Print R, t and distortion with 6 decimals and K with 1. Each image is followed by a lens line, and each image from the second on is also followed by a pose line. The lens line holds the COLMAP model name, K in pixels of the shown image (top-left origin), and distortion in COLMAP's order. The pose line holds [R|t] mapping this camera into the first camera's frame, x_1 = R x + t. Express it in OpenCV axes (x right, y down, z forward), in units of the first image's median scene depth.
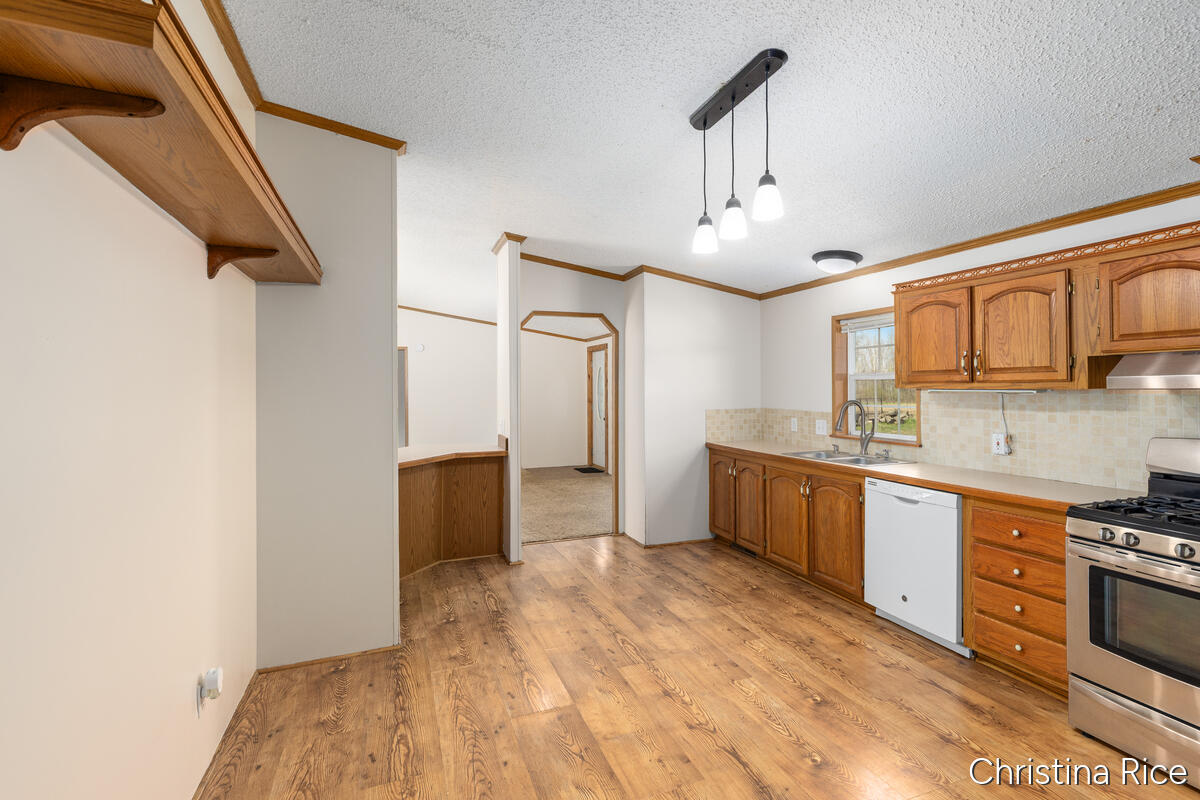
lens RADIAL K [[562.2, 0, 603.4], [0, 562.2, 390.1], [0, 0, 1]] dist [0.002793, 0.000055]
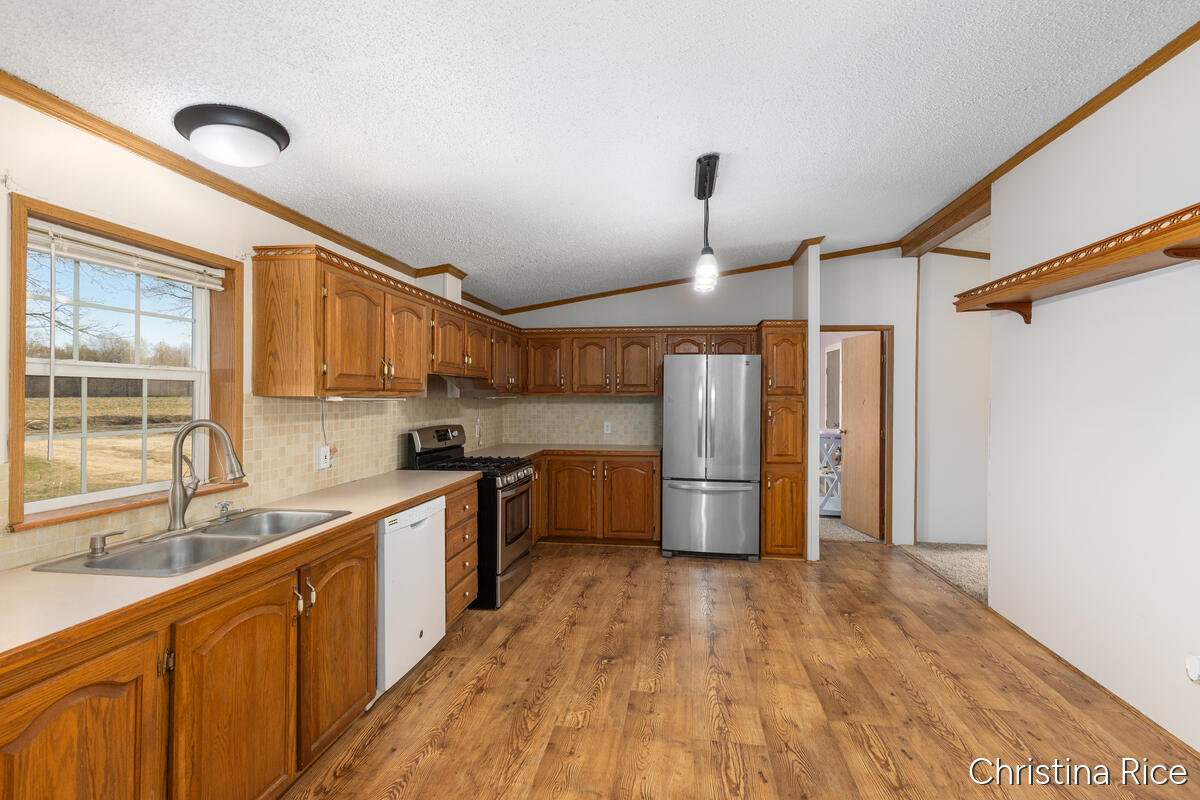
lens RADIAL K [[562.2, 0, 606.7], [0, 562.2, 401.1], [0, 0, 1]] dist [0.002793, 0.000055]
pose [[-0.884245, 0.001965, 0.467020, -0.146950], [0.005720, 0.999962, 0.006623, 0.000537], [-0.466989, 0.008528, -0.884222, 1.781694]]
